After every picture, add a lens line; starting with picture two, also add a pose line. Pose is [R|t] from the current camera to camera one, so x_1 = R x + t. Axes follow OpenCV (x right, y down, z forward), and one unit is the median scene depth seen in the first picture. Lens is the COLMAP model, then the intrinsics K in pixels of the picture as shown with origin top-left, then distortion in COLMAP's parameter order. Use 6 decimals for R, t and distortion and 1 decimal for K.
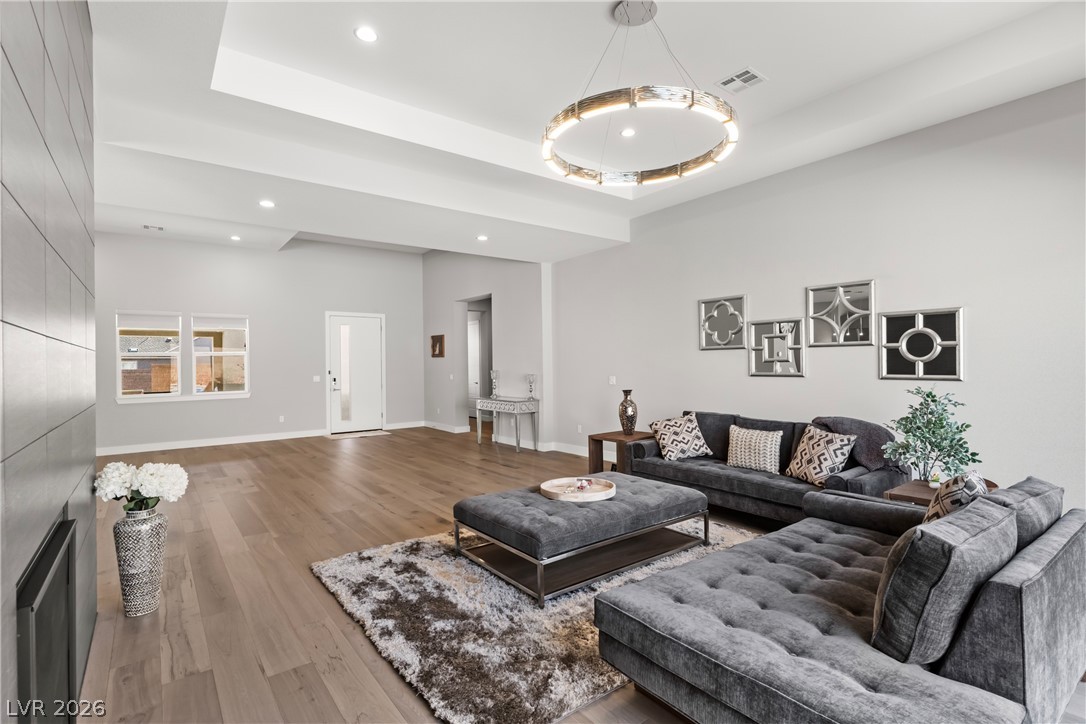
lens RADIAL K [[522.1, 0, 547.9], [0, 522.1, 364.7], [0, 0, 1]] dist [0.003617, 0.000564]
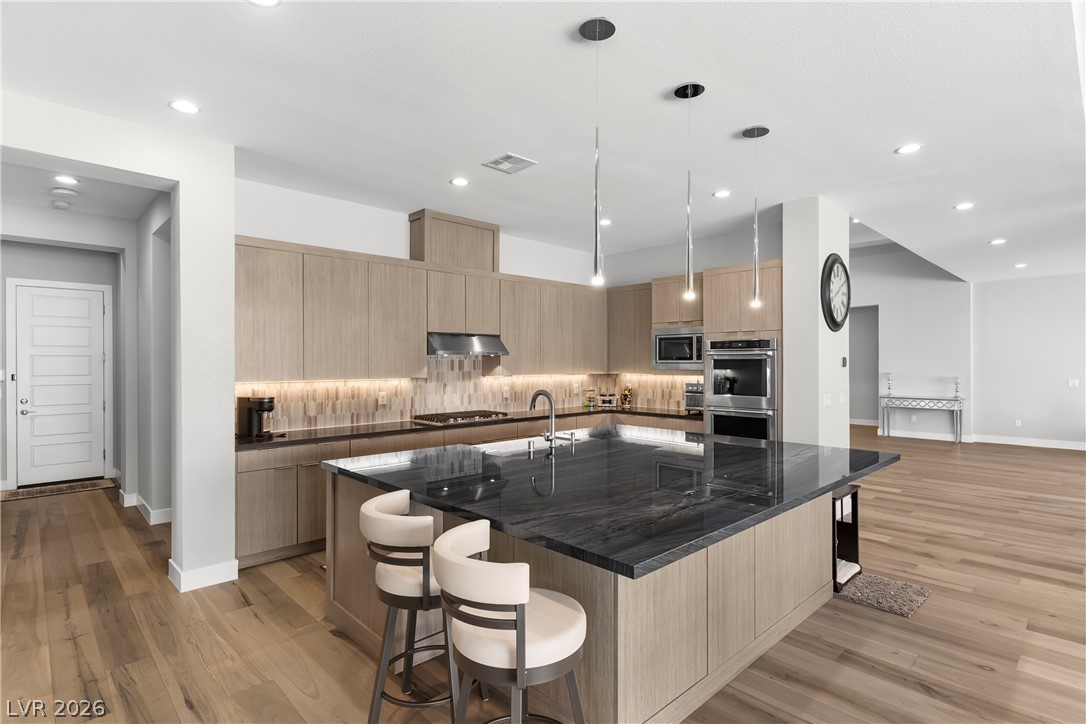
lens RADIAL K [[543.7, 0, 537.6], [0, 543.7, 361.4], [0, 0, 1]] dist [0.004561, 0.000238]
pose [[0.994493, 0.012520, 0.104049, -1.316573], [-0.012104, 0.999916, -0.004637, 0.001502], [-0.104098, 0.003352, 0.994561, -0.146262]]
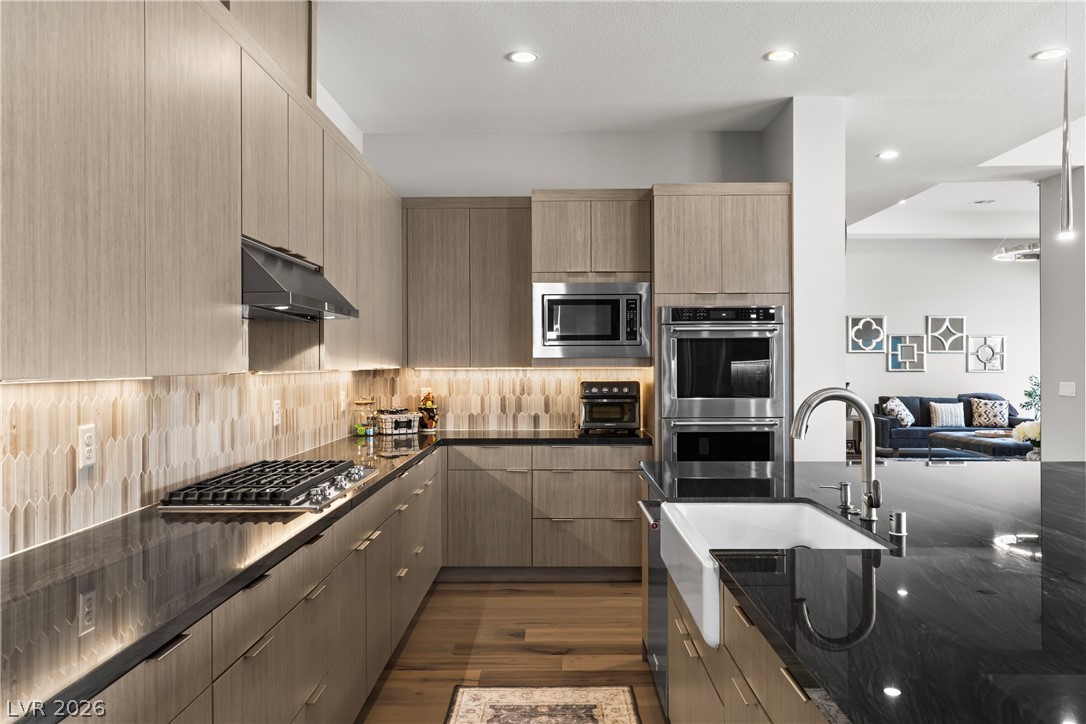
lens RADIAL K [[808.7, 0, 543.0], [0, 808.7, 362.3], [0, 0, 1]] dist [-0.001394, -0.003596]
pose [[0.610808, 0.012762, 0.791676, -1.607987], [-0.004335, 0.999909, -0.012775, 0.022306], [-0.791767, 0.004371, 0.610808, 0.299492]]
